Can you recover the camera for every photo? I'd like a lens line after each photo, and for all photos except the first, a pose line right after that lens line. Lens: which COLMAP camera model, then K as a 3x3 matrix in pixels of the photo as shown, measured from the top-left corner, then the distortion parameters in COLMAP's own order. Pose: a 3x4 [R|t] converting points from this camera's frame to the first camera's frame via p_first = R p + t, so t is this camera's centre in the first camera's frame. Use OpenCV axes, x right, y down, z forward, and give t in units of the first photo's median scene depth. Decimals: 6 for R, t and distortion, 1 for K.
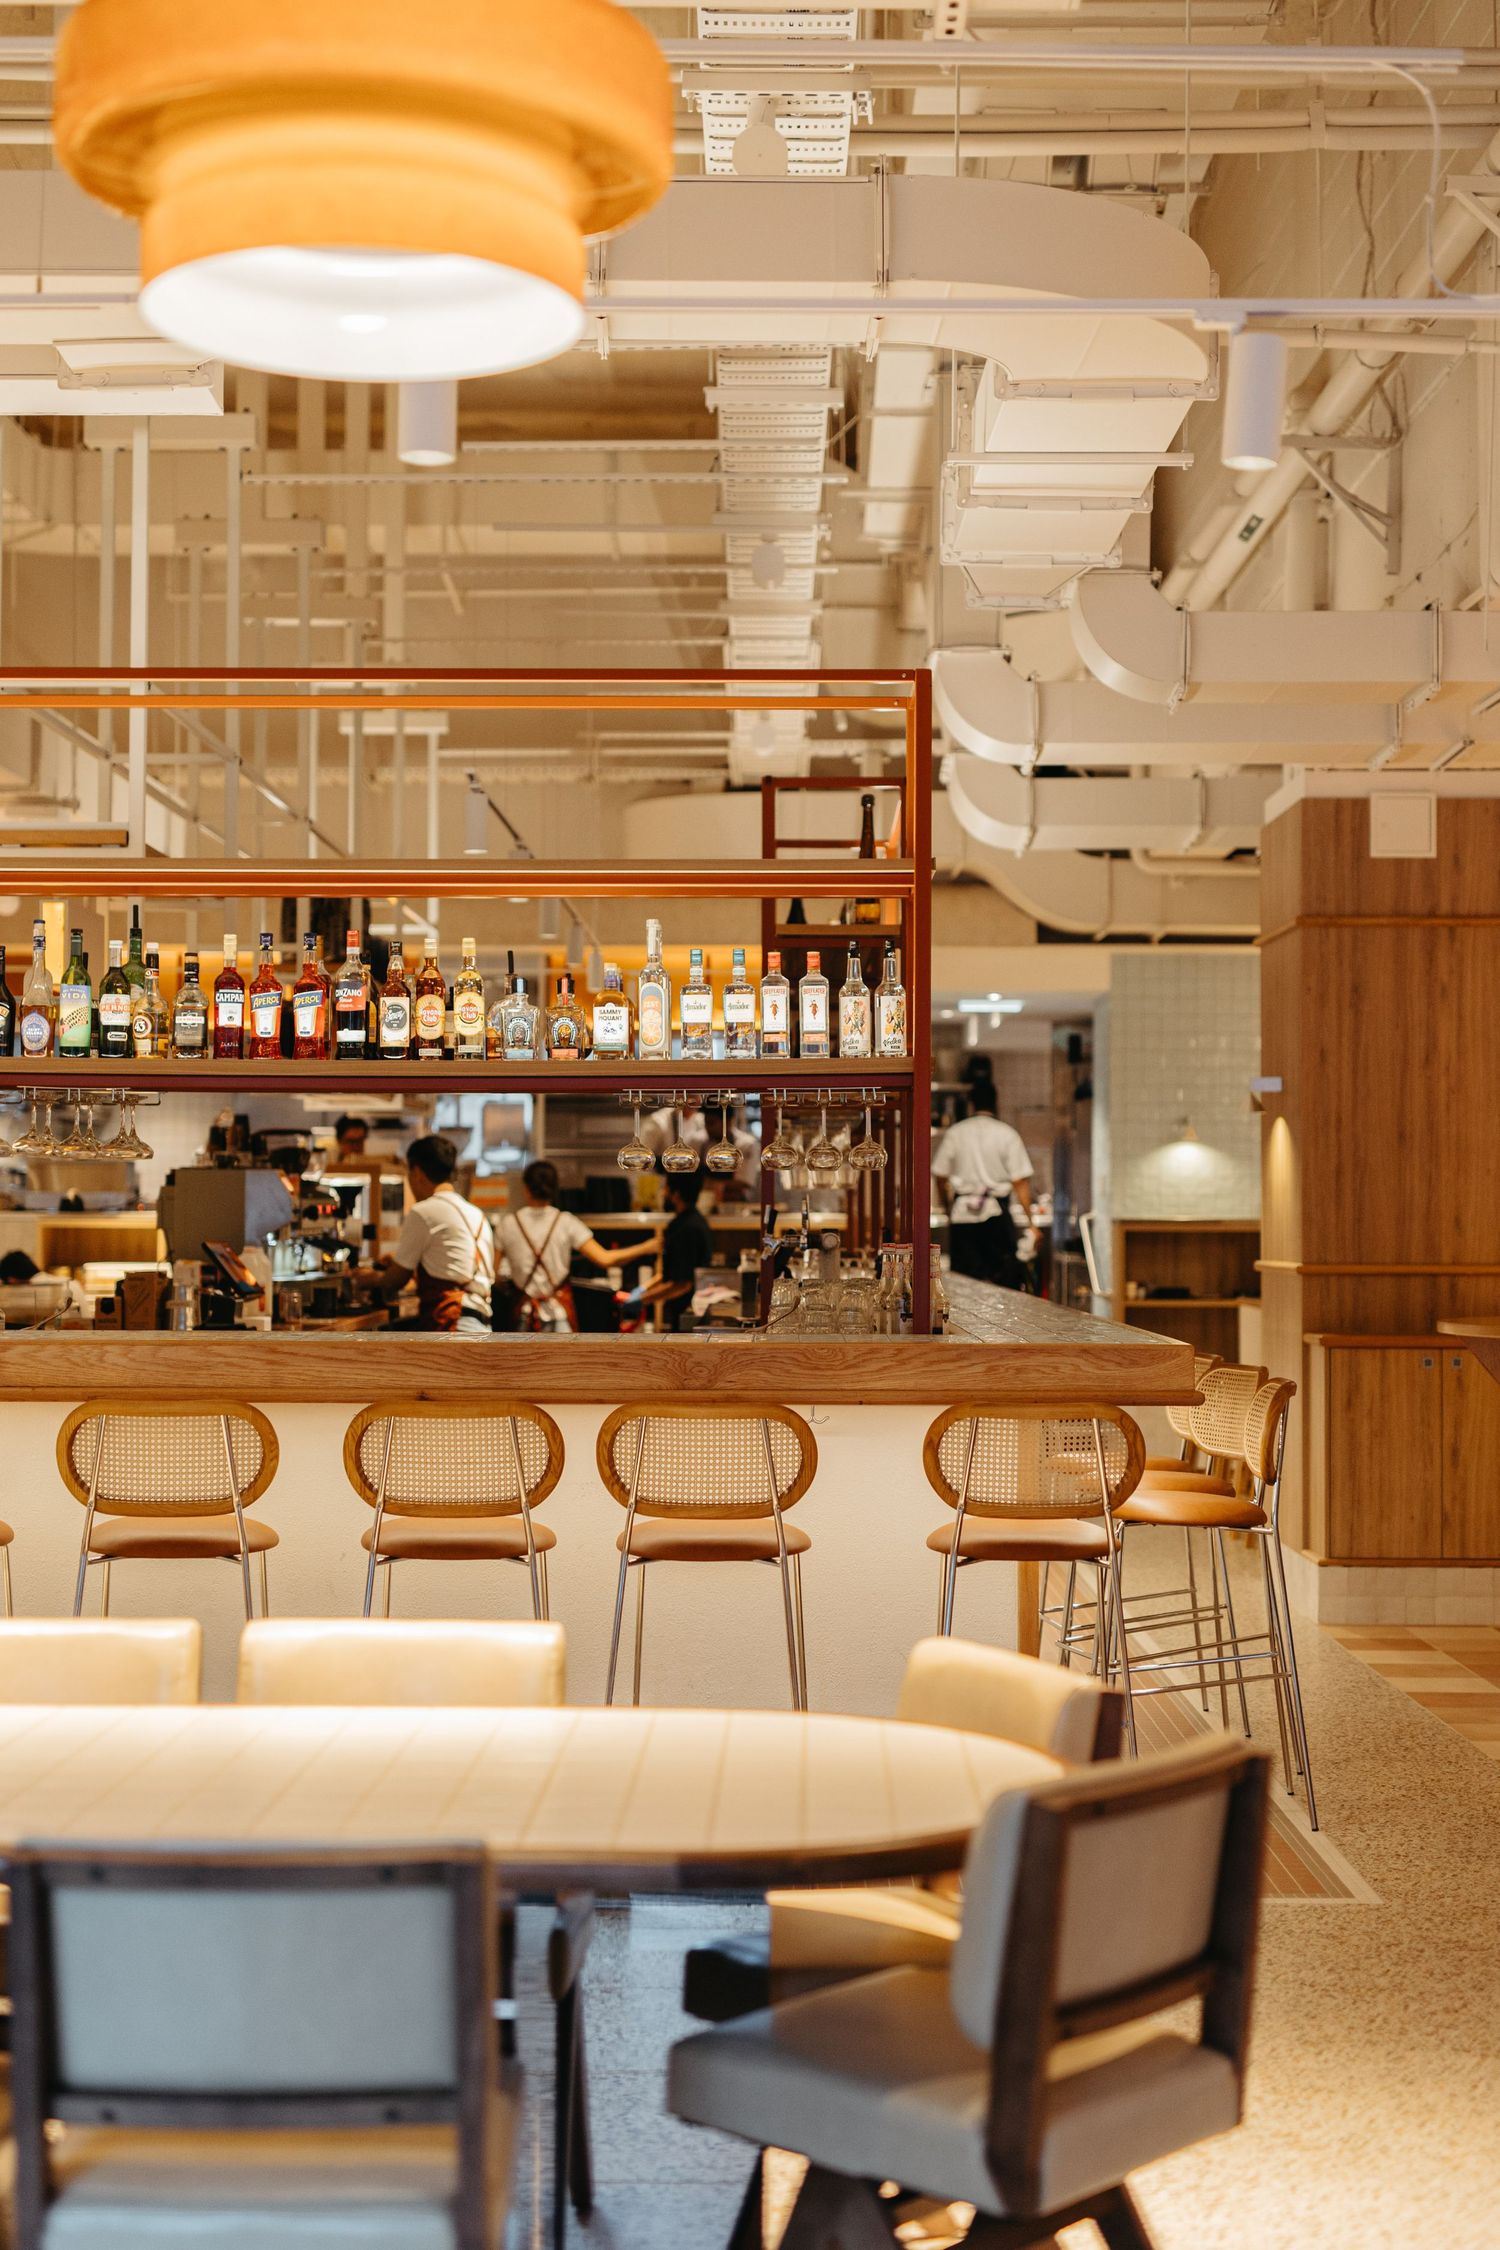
lens RADIAL K [[3246.8, 0, 742.5], [0, 3246.8, 1110.8], [0, 0, 1]] dist [0.004607, 0.000000]
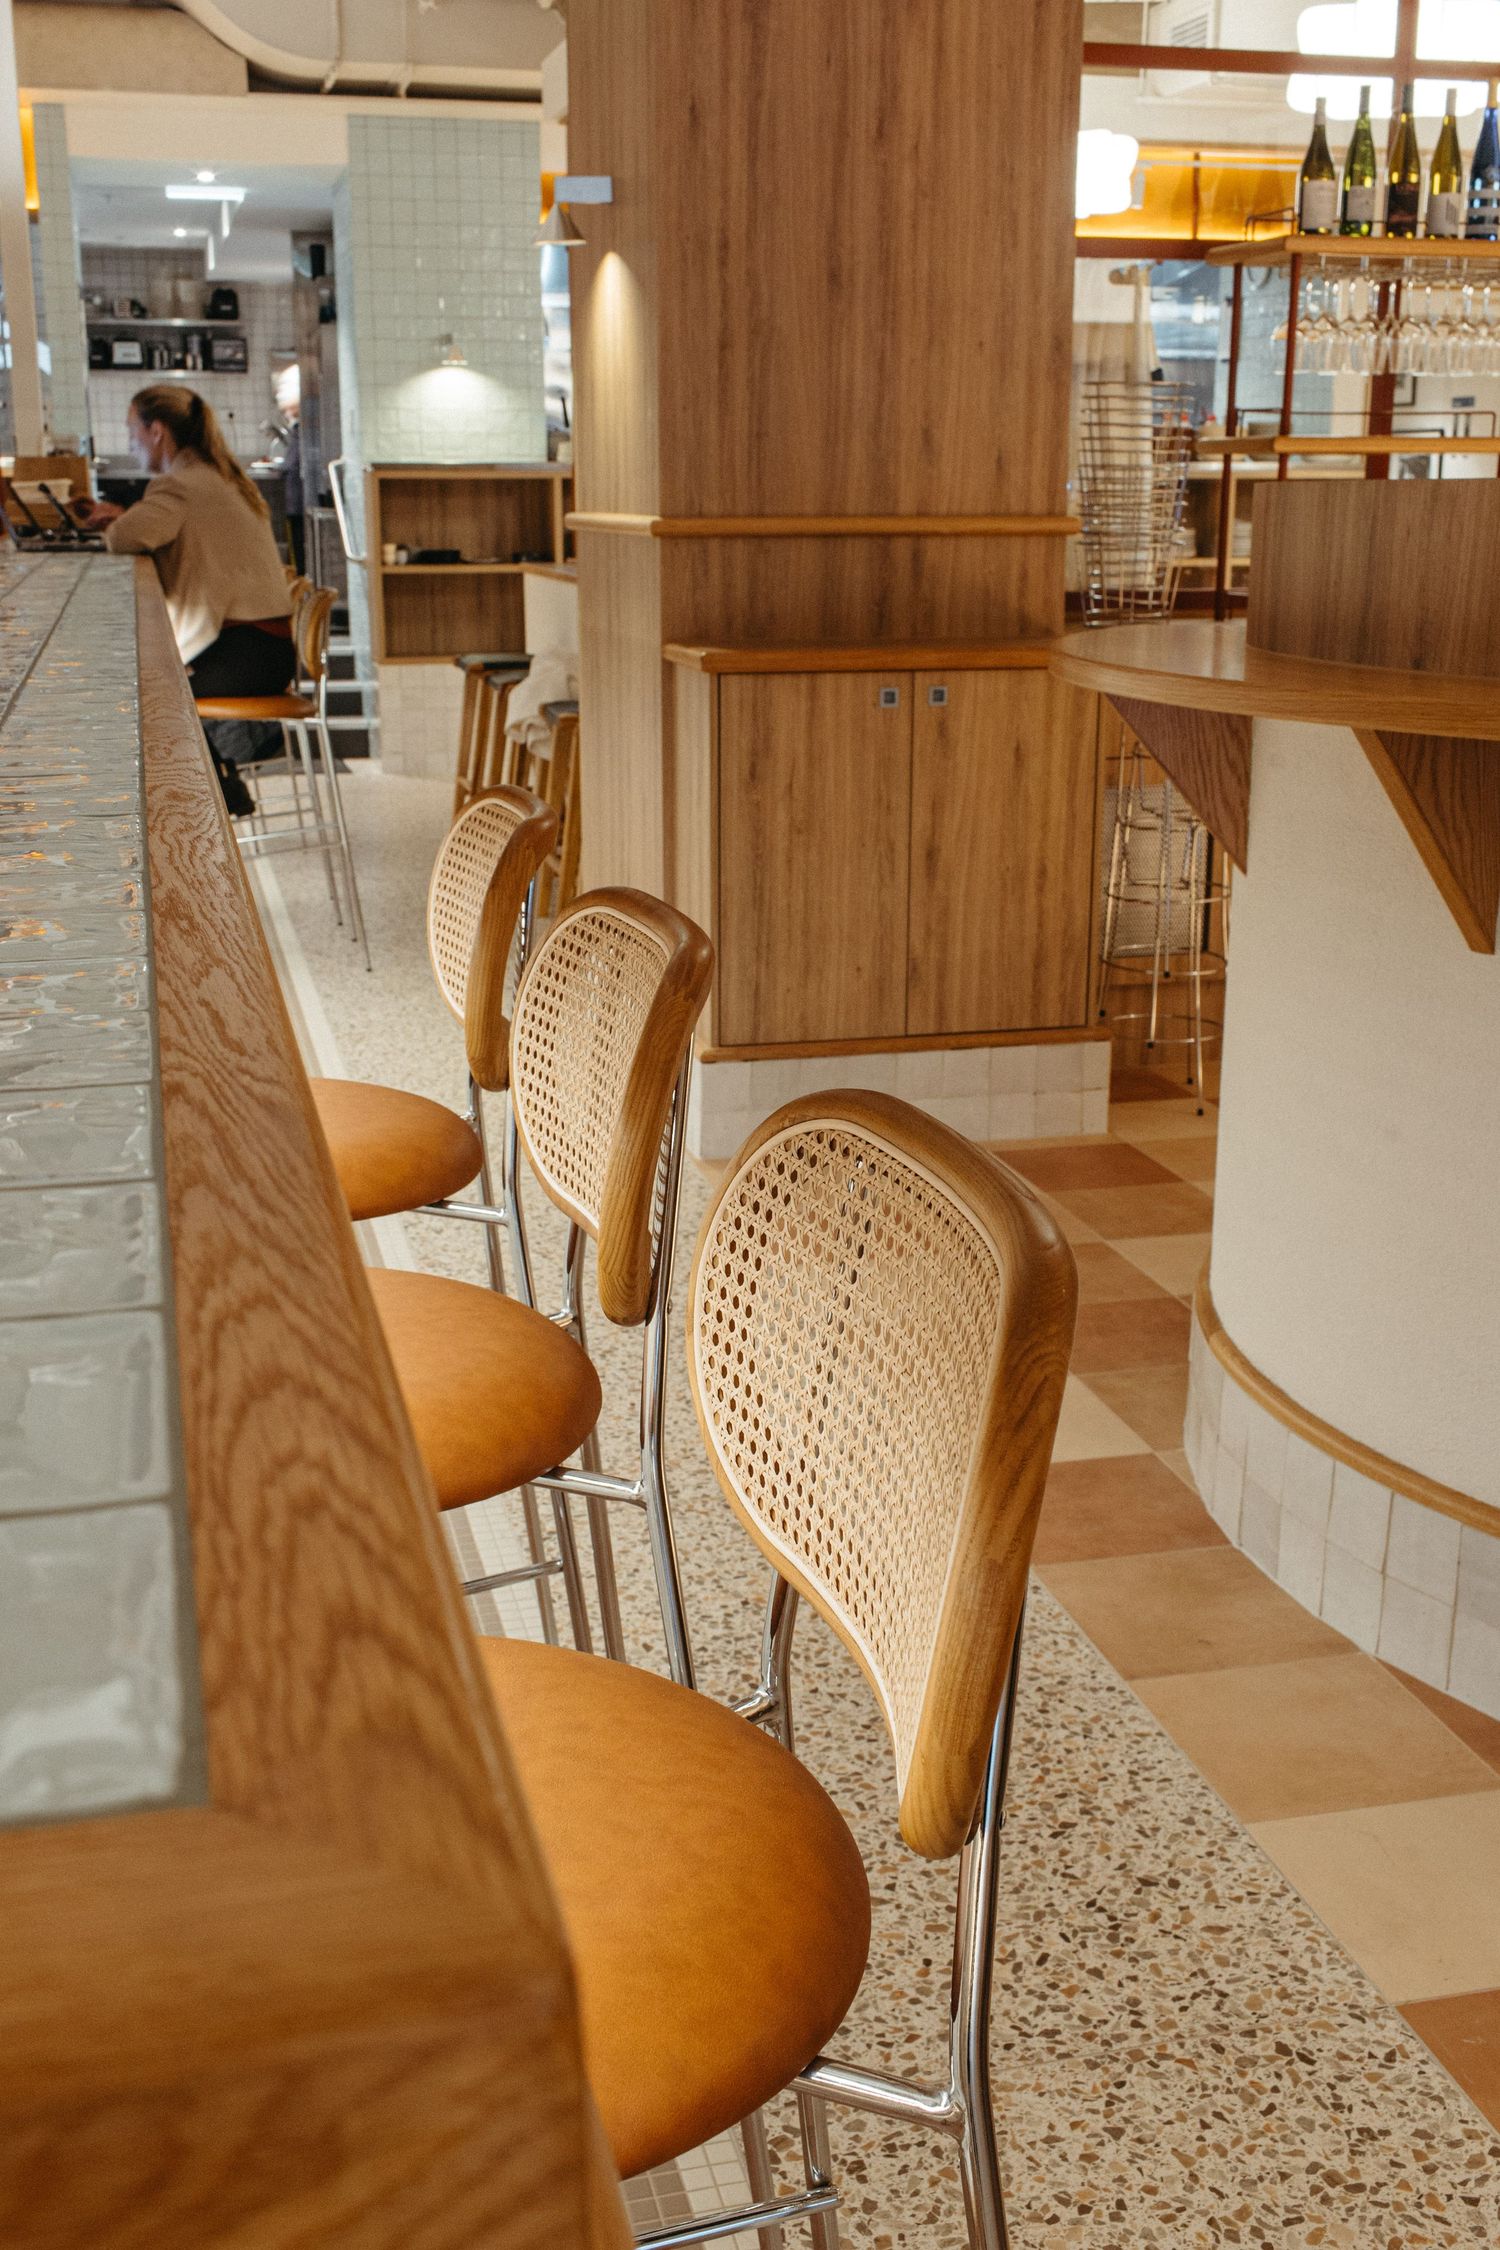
lens RADIAL K [[2256.8, 0, 757.4], [0, 2256.8, 1103.6], [0, 0, 1]] dist [0.008857, 0.000000]
pose [[0.965475, -0.069953, 0.250927, 0.092057], [-0.007088, 0.955858, 0.293744, 0.032288], [-0.260399, -0.285381, 0.922361, 0.667884]]
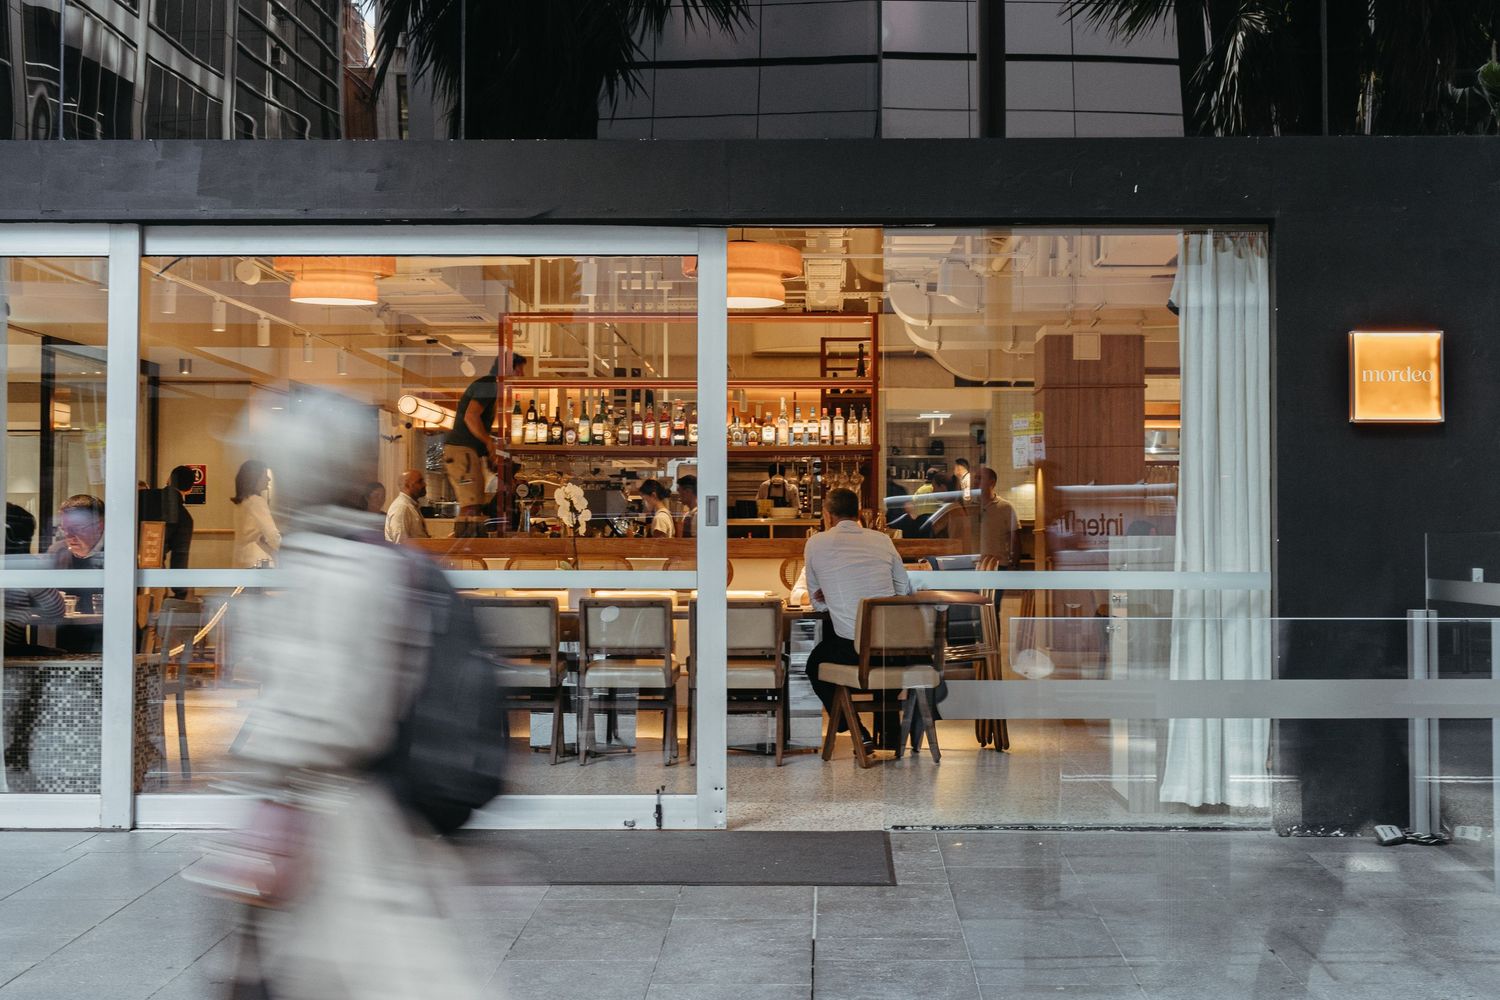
lens RADIAL K [[2164.5, 0, 755.0], [0, 2164.5, 501.6], [0, 0, 1]] dist [0.004607, 0.000000]
pose [[0.999688, -0.002904, -0.024813, -0.003379], [0.003208, 0.999920, 0.012212, 0.007040], [0.024775, -0.012288, 0.999618, -0.613452]]
